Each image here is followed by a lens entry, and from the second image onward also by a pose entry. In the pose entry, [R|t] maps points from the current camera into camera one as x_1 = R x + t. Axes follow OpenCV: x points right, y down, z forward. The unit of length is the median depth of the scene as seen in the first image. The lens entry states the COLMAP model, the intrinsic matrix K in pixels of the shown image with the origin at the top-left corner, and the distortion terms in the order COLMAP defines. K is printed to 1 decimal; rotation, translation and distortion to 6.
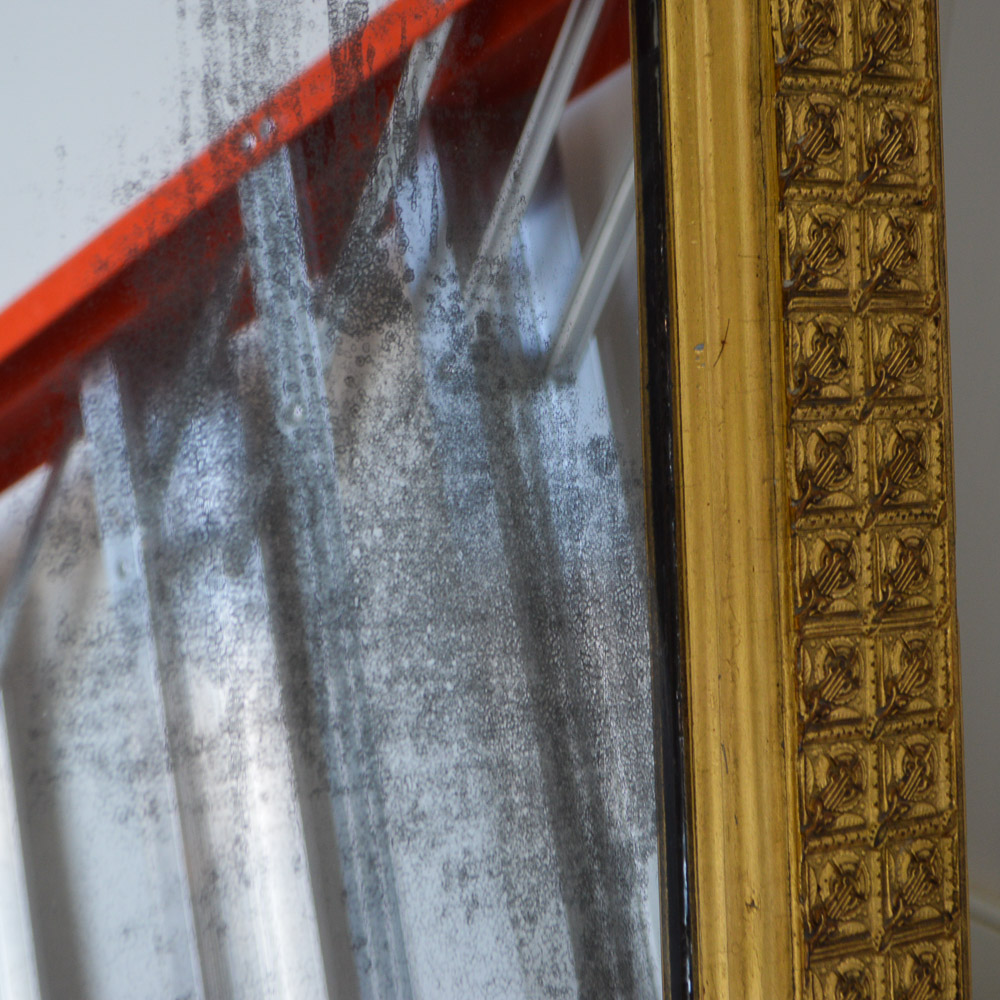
lens RADIAL K [[2643.5, 0, 500.0], [0, 2643.5, 500.0], [0, 0, 1]] dist [-0.014820, 0.175846]
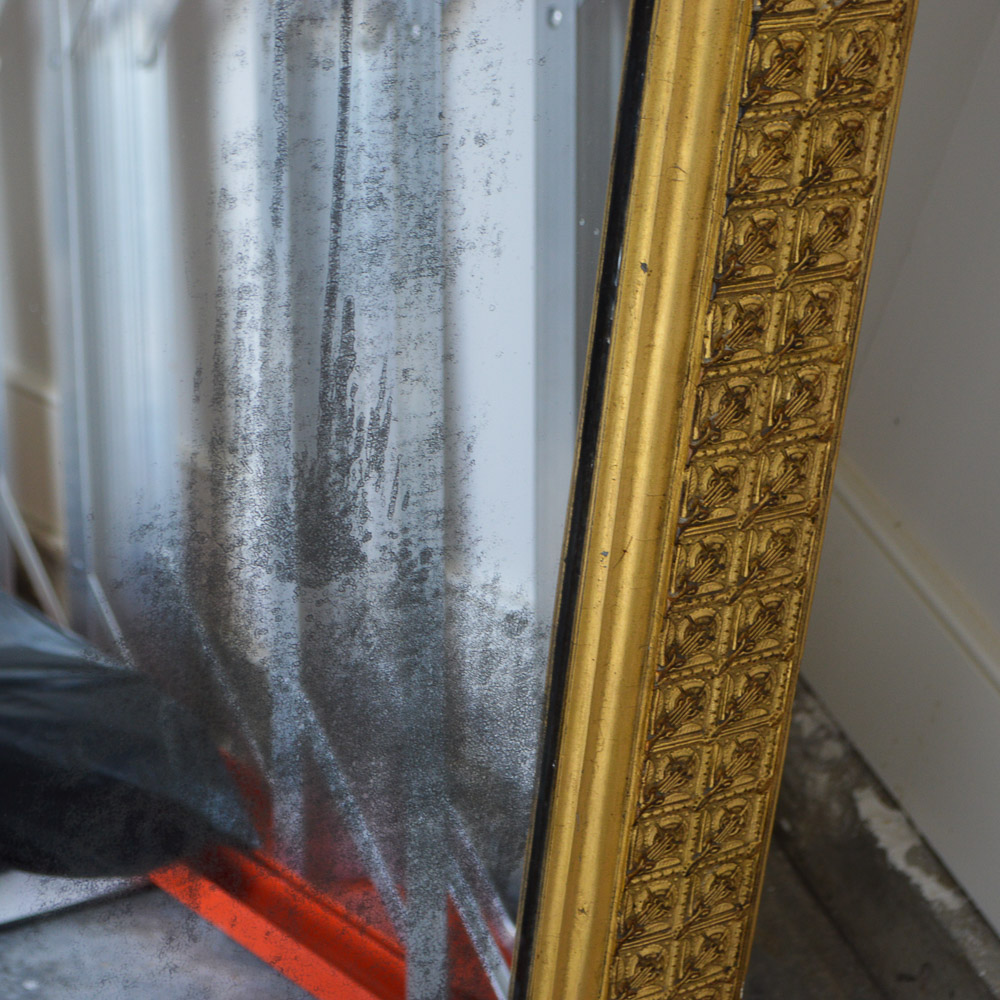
lens RADIAL K [[2643.5, 0, 500.0], [0, 2643.5, 500.0], [0, 0, 1]] dist [-0.014820, 0.175846]
pose [[0.982278, 0.178578, -0.056916, 0.092802], [-0.133625, 0.880172, 0.455458, -0.649108], [0.131431, -0.439782, 0.888436, -0.127368]]
